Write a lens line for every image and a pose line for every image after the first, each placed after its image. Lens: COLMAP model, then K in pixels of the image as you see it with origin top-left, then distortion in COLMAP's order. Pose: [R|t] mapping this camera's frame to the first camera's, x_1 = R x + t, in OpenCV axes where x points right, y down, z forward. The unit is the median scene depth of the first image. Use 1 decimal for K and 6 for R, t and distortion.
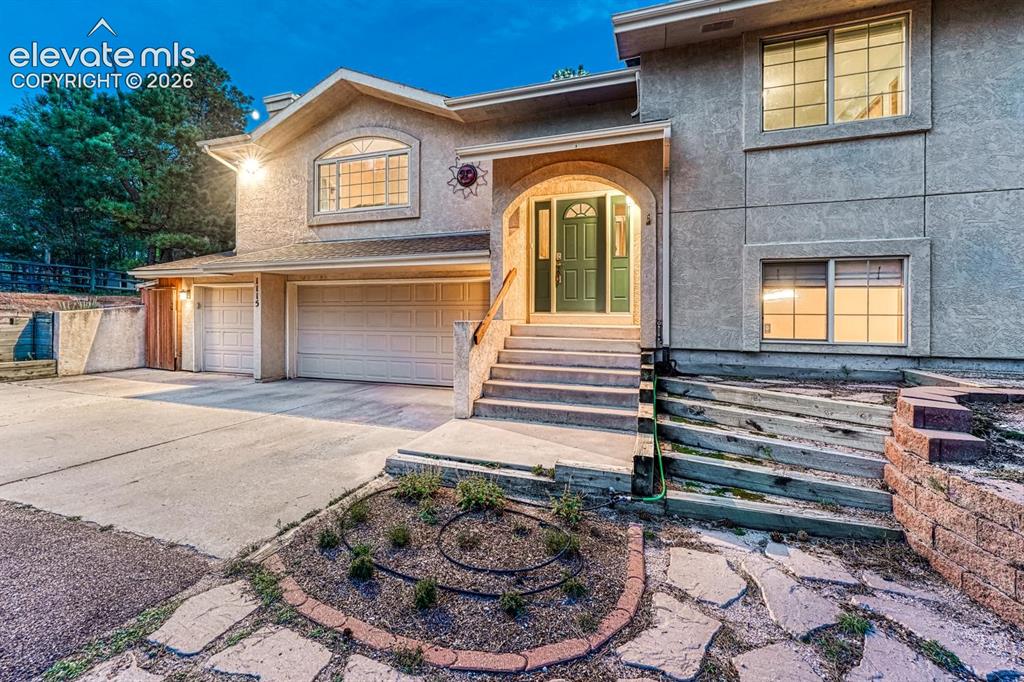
lens RADIAL K [[432.4, 0, 509.9], [0, 432.4, 315.5], [0, 0, 1]] dist [-0.006751, 0.001819]
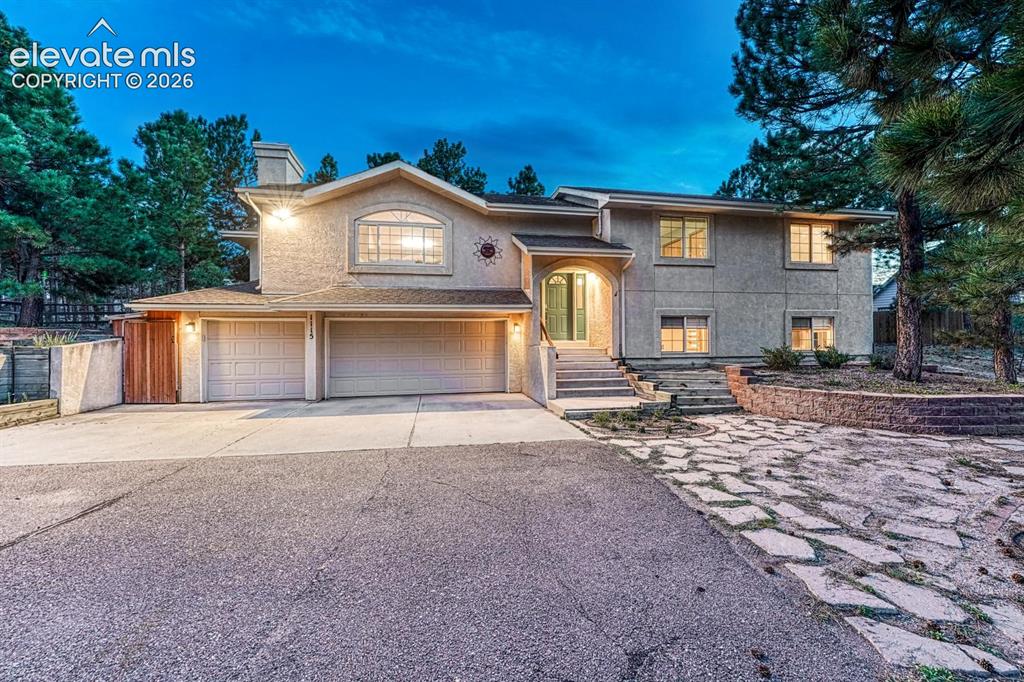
lens RADIAL K [[432.4, 0, 508.6], [0, 432.4, 340.1], [0, 0, 1]] dist [-0.006751, 0.001819]
pose [[0.862085, -0.012032, 0.506621, -0.794579], [0.013399, 0.999910, 0.000948, -0.012256], [-0.506586, 0.005971, 0.862169, -0.328562]]
